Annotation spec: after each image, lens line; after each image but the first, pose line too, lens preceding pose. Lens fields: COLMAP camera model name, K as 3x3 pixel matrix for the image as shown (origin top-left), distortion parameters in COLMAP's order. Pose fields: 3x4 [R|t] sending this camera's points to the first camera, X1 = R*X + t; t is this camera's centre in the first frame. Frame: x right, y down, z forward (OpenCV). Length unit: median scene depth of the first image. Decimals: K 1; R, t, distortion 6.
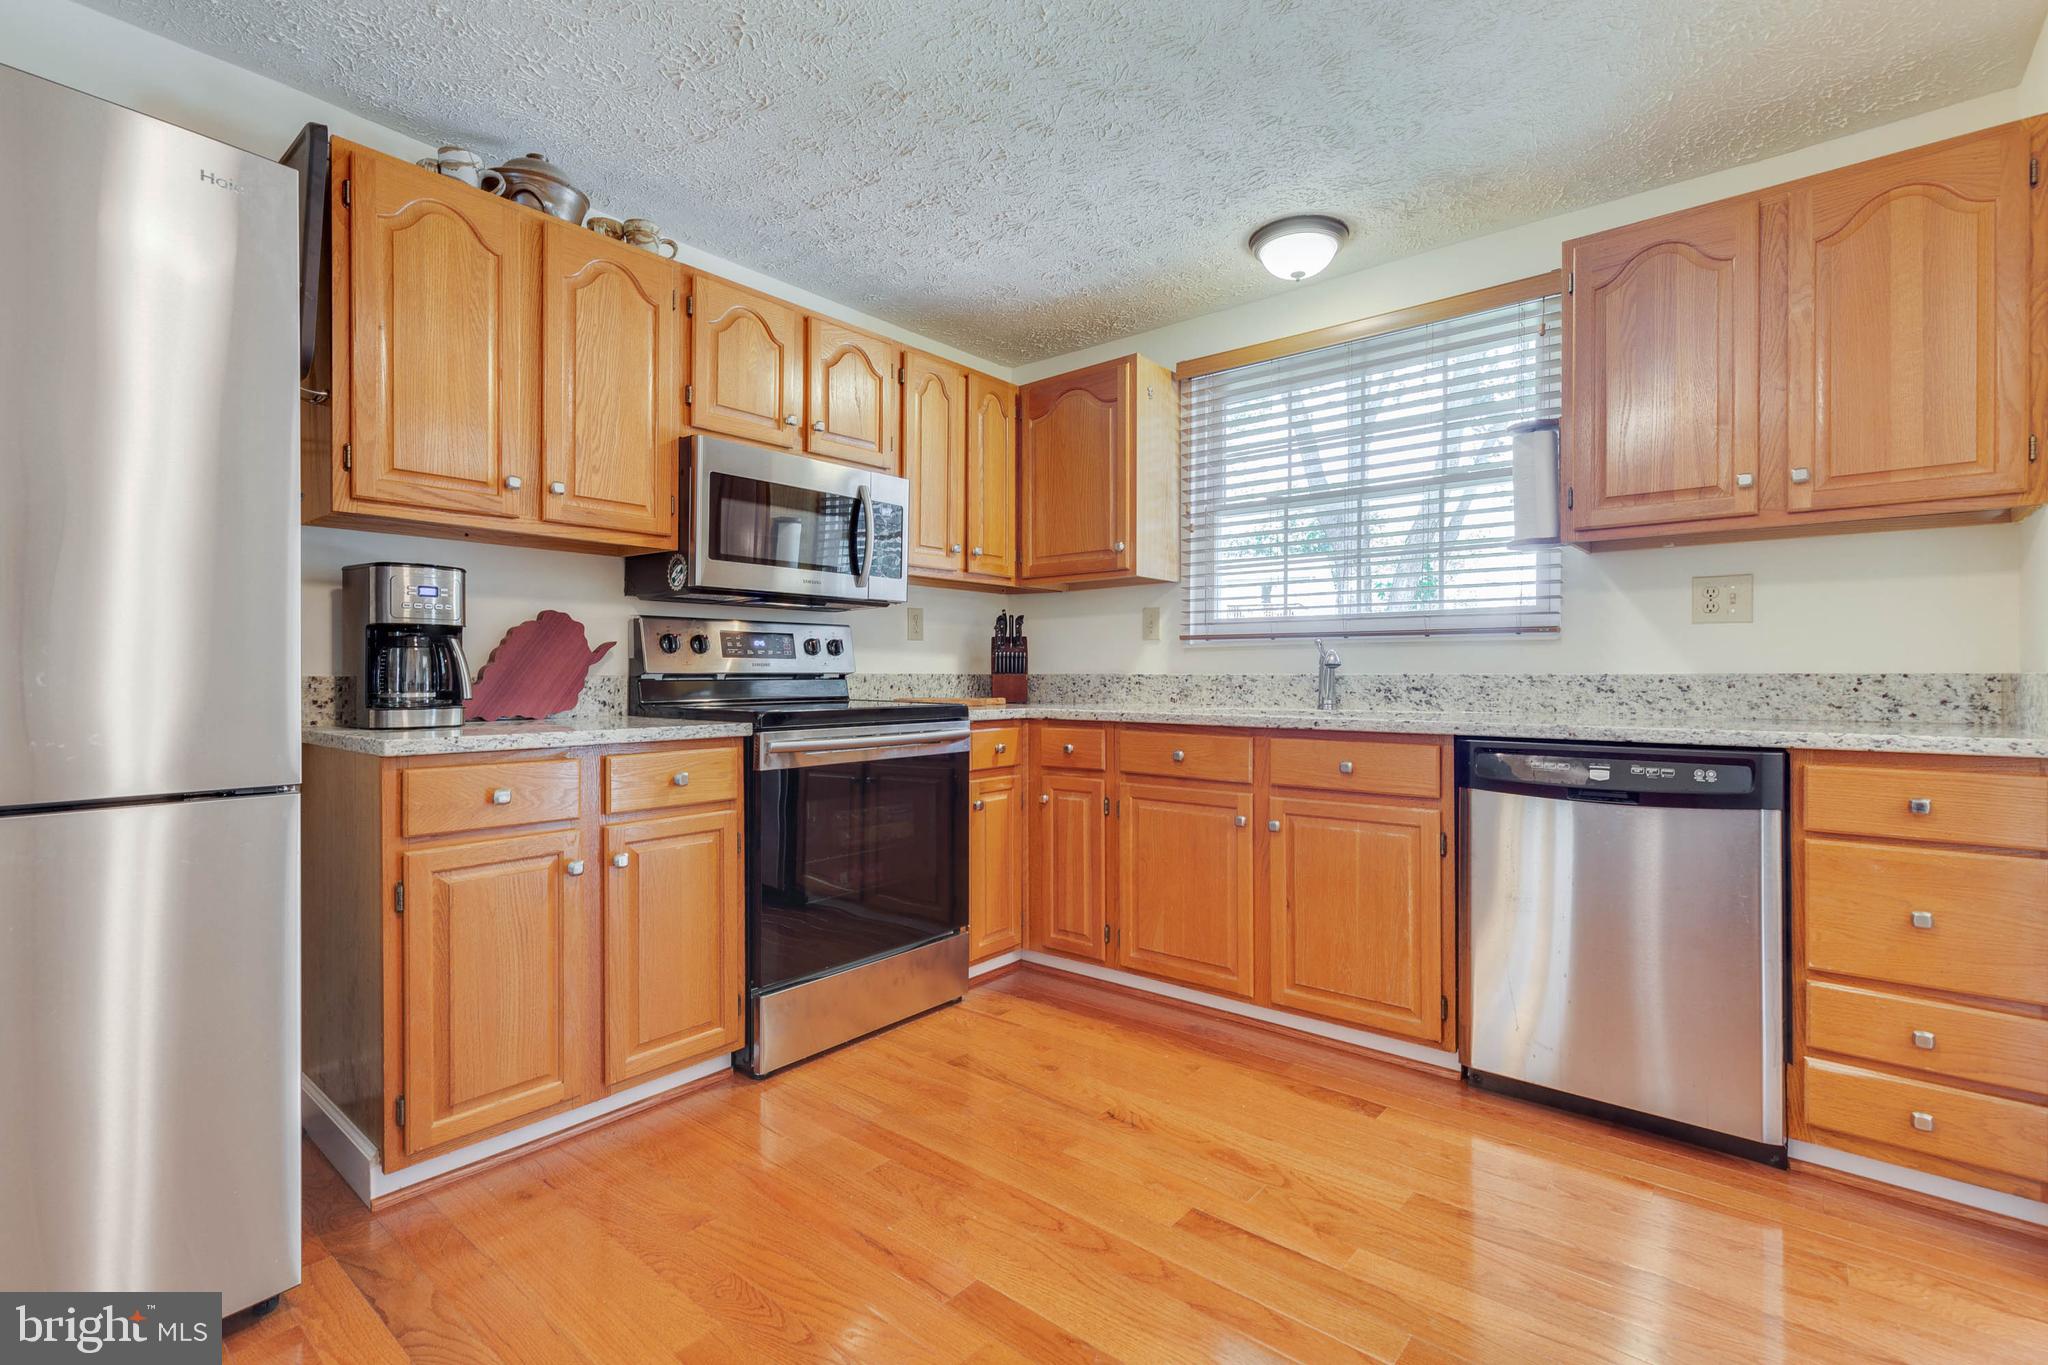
lens RADIAL K [[928.2, 0, 1027.1], [0, 928.2, 675.0], [0, 0, 1]] dist [-0.000400, -0.000266]
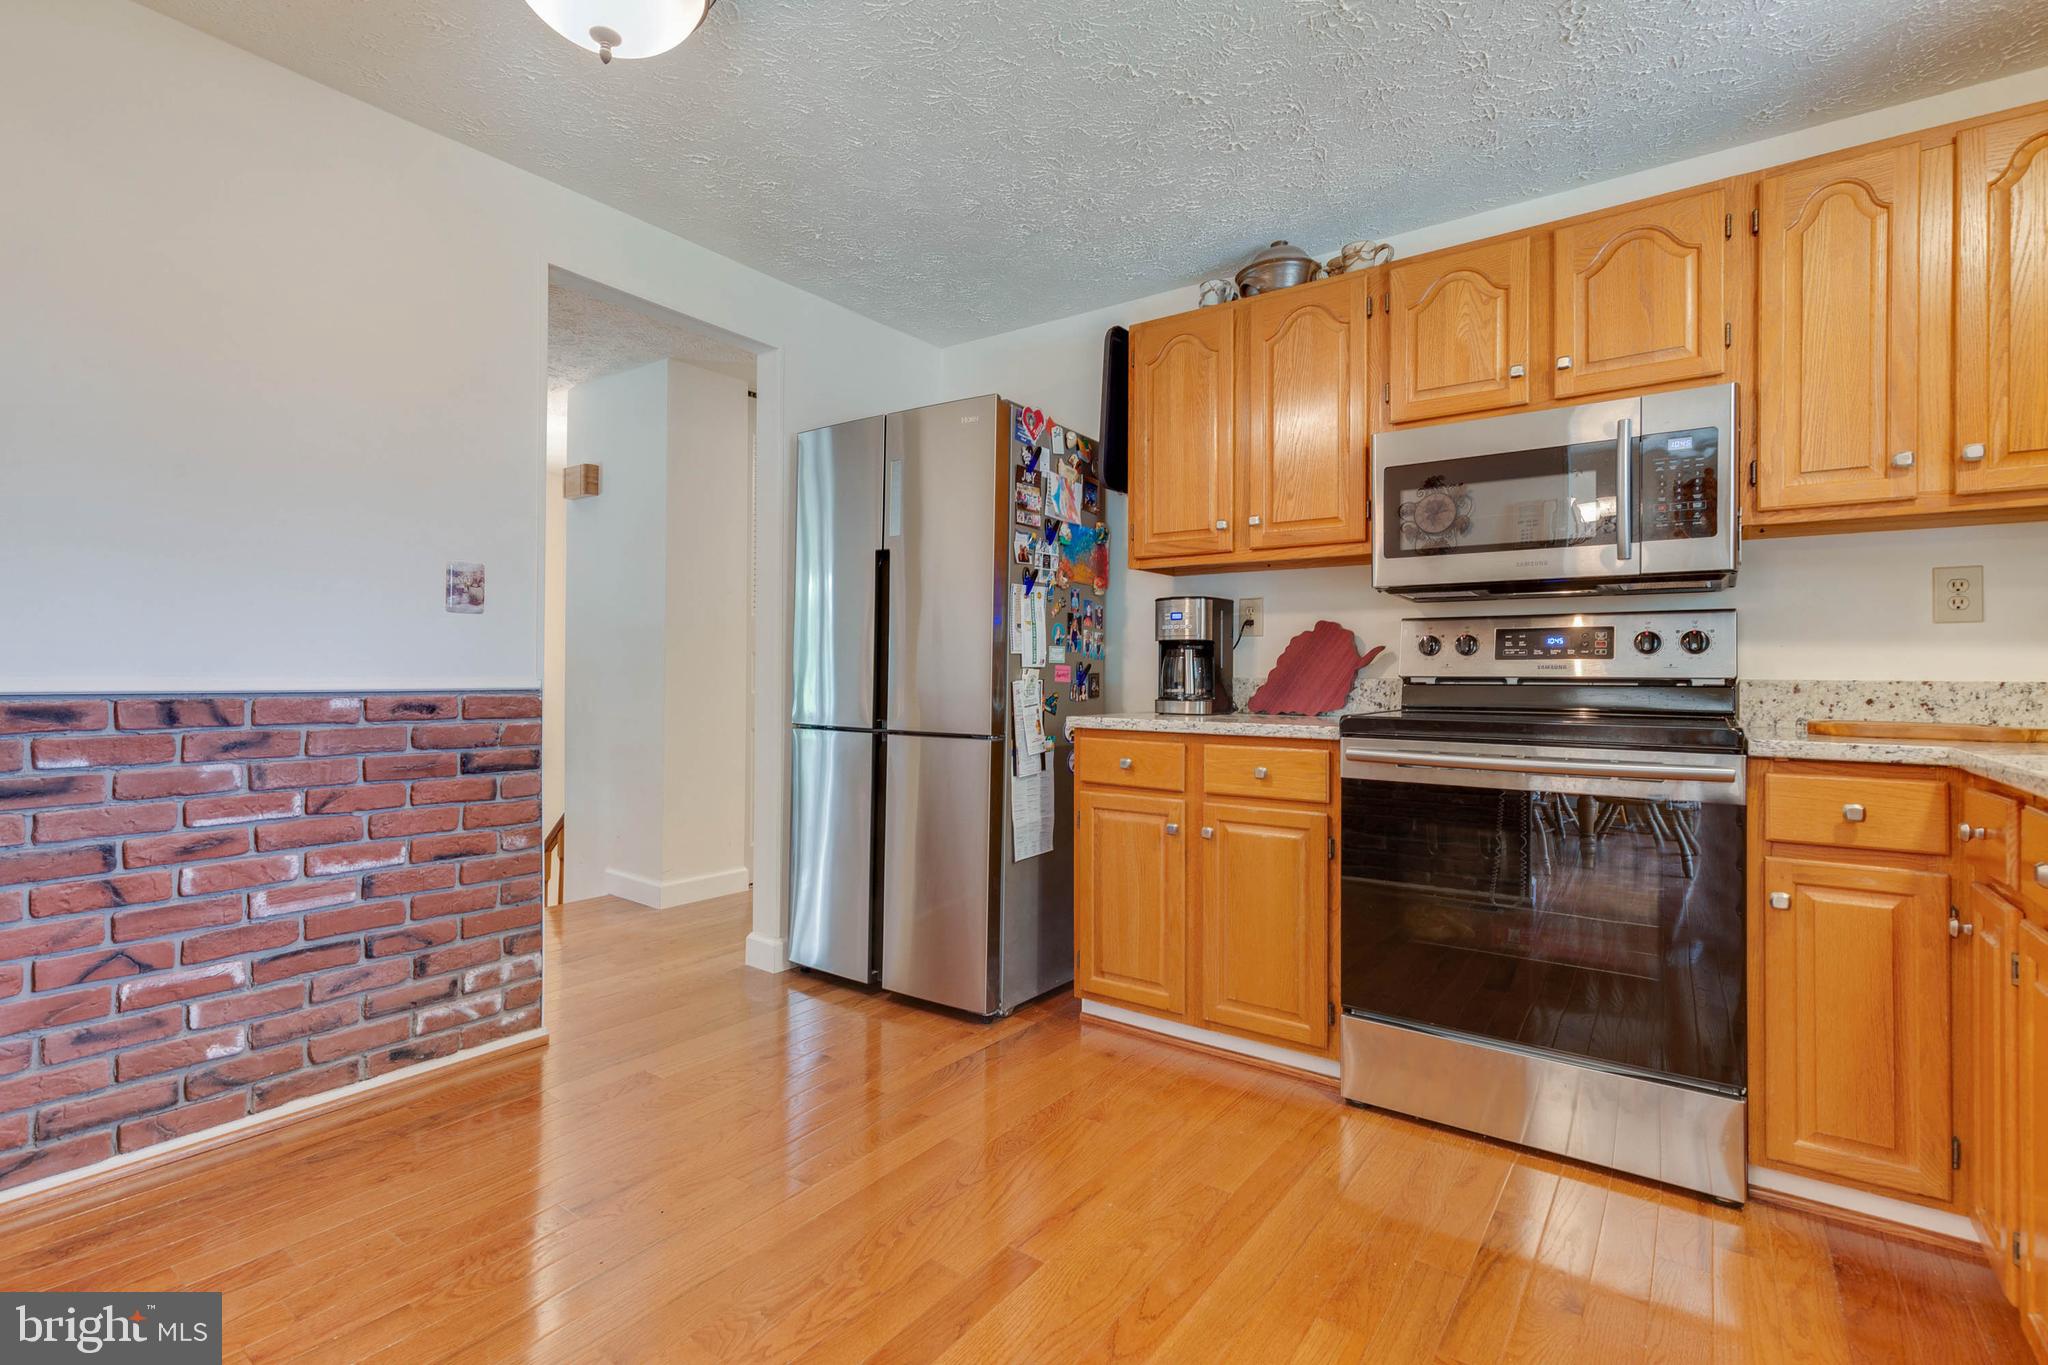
lens RADIAL K [[928.2, 0, 1027.1], [0, 928.2, 675.0], [0, 0, 1]] dist [-0.000400, -0.000266]
pose [[0.067458, 0.000618, -0.997722, 0.569649], [-0.008503, 0.999964, 0.000044, -0.000057], [0.997686, 0.008480, 0.067461, 0.534246]]
